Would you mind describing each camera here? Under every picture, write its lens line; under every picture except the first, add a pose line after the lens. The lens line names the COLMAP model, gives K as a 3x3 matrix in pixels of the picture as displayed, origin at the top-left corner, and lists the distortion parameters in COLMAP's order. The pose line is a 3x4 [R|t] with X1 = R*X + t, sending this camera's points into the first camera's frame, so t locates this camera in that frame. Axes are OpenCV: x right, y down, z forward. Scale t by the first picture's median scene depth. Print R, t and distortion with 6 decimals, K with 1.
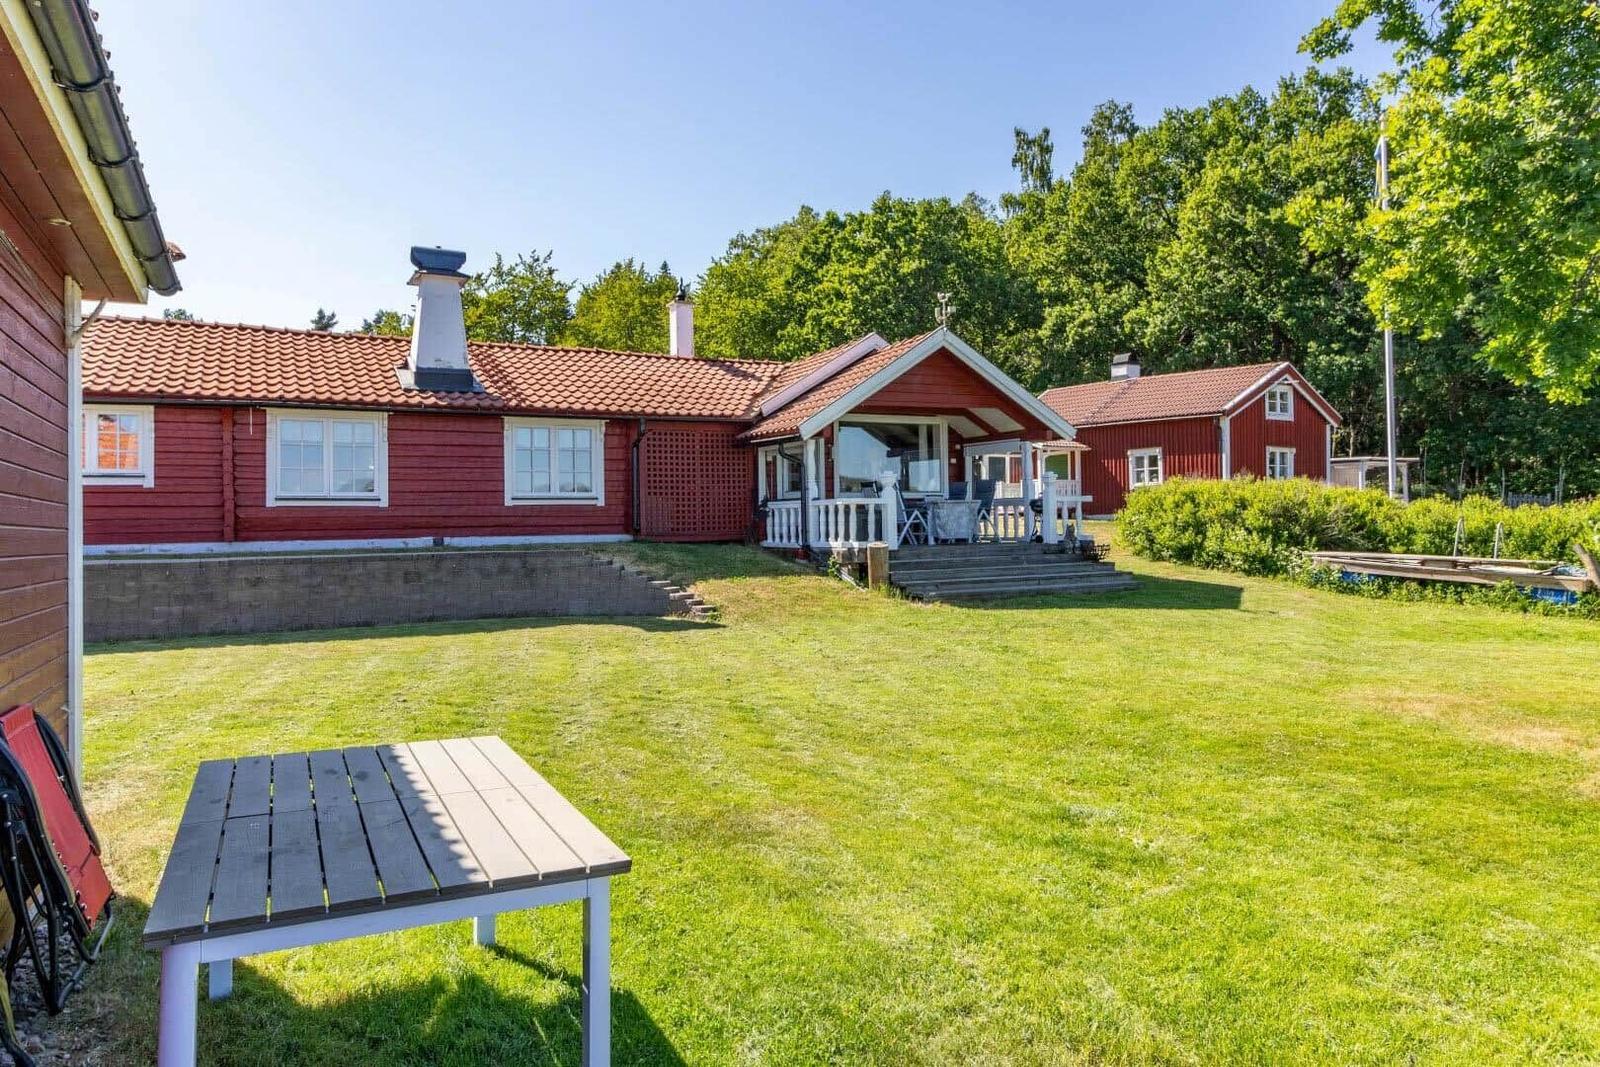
lens RADIAL K [[1003.4, 0, 774.0], [0, 1003.4, 505.8], [0, 0, 1]] dist [-0.003320, -0.001616]
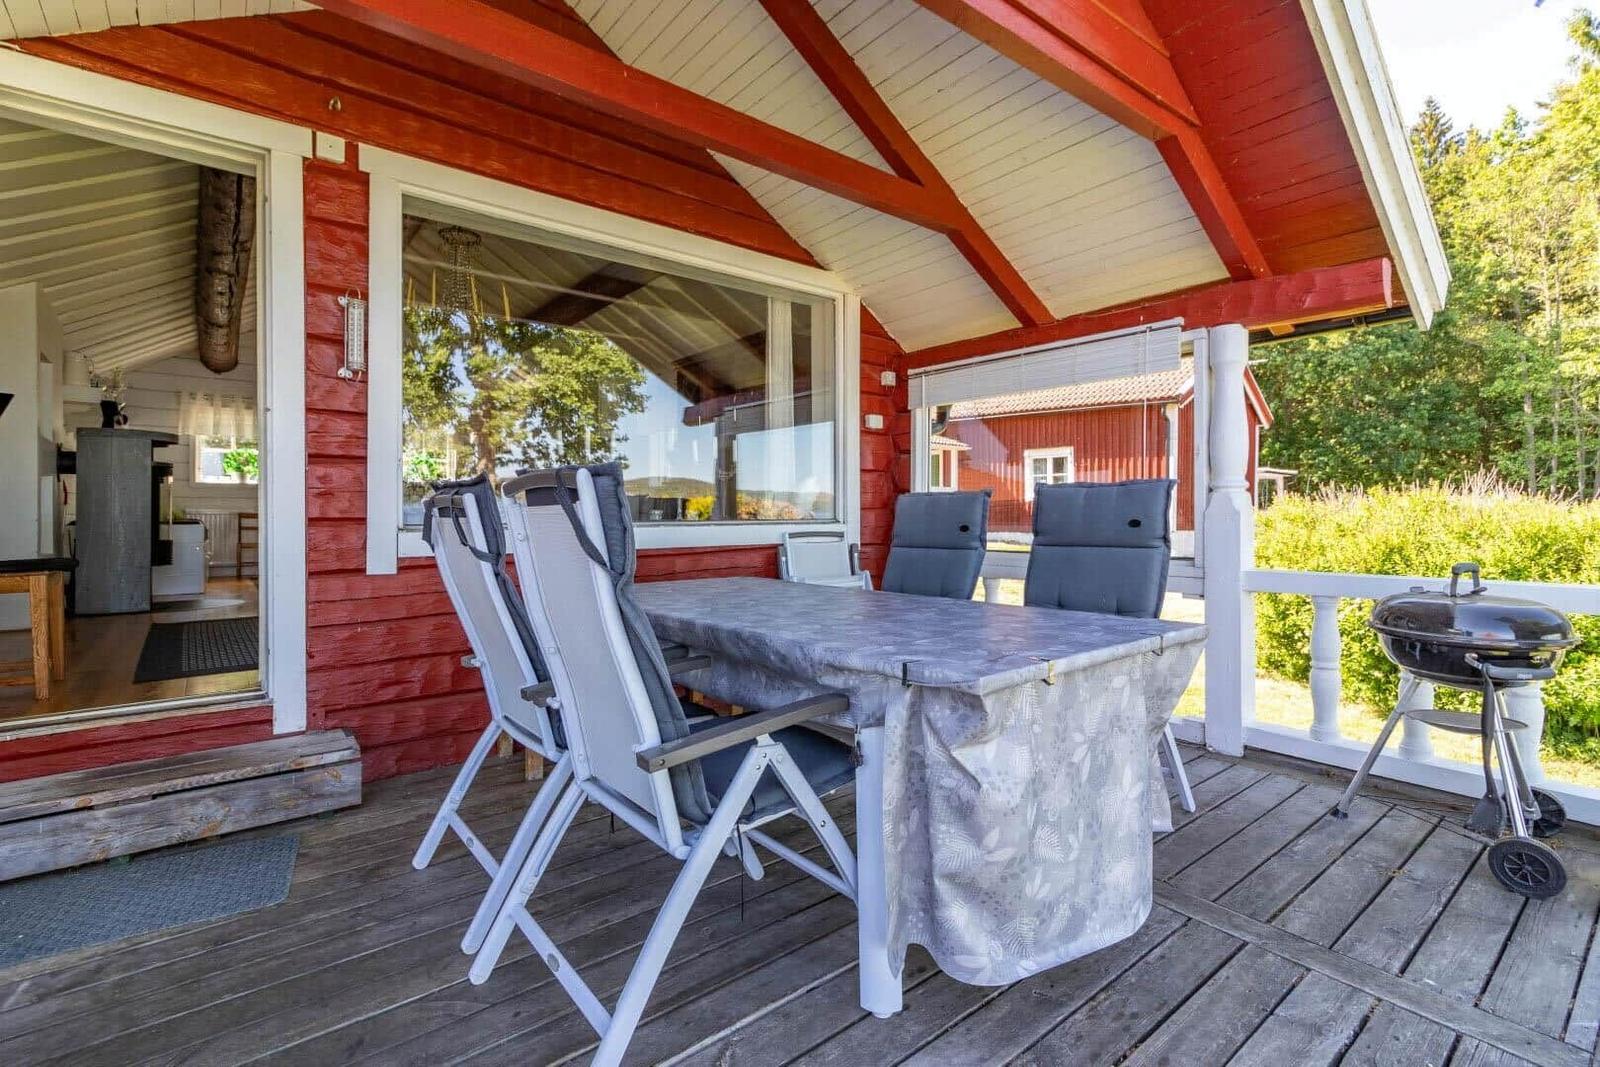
lens RADIAL K [[733.7, 0, 843.4], [0, 733.7, 516.8], [0, 0, 1]] dist [0.000687, -0.000036]
pose [[0.964983, 0.011244, 0.262072, 0.071085], [-0.016600, 0.999696, 0.018233, -0.012332], [-0.261787, -0.021945, 0.964876, 0.508851]]
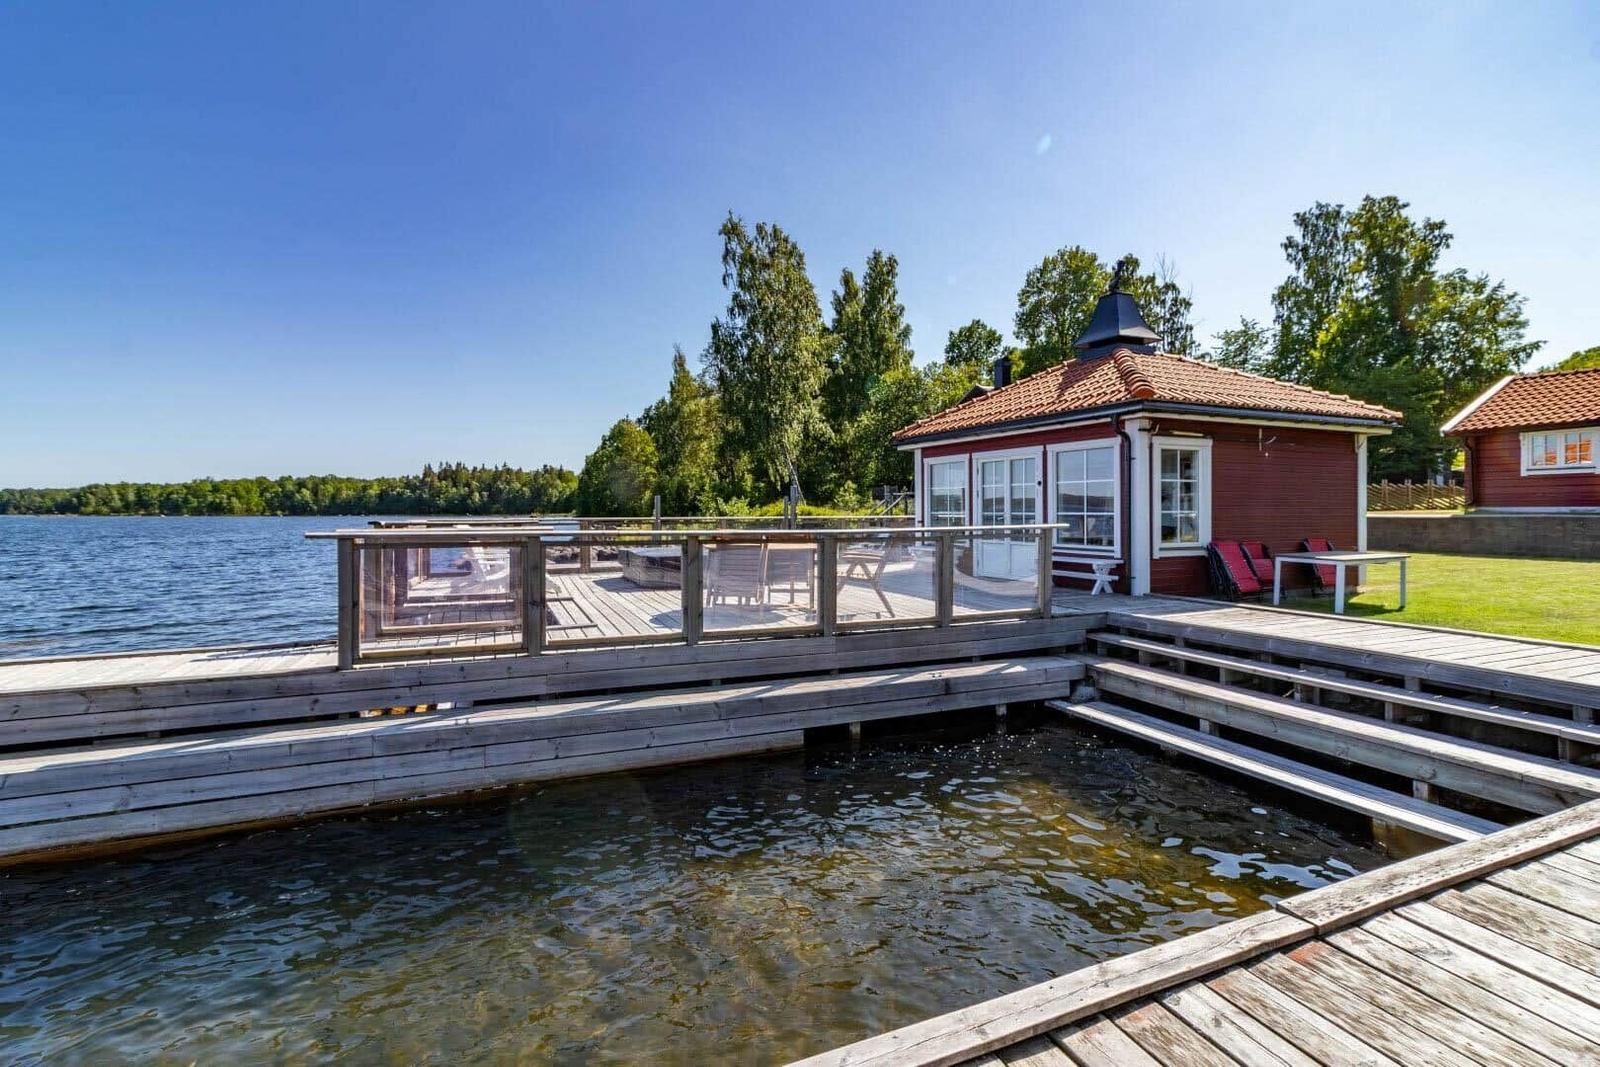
lens RADIAL K [[732.0, 0, 791.6], [0, 732.0, 508.5], [0, 0, 1]] dist [0.003284, -0.000093]
pose [[-0.034990, 0.015935, -0.999261, 0.308913], [0.025486, 0.999562, 0.015048, -0.005918], [0.999063, -0.024940, -0.035380, -0.151943]]
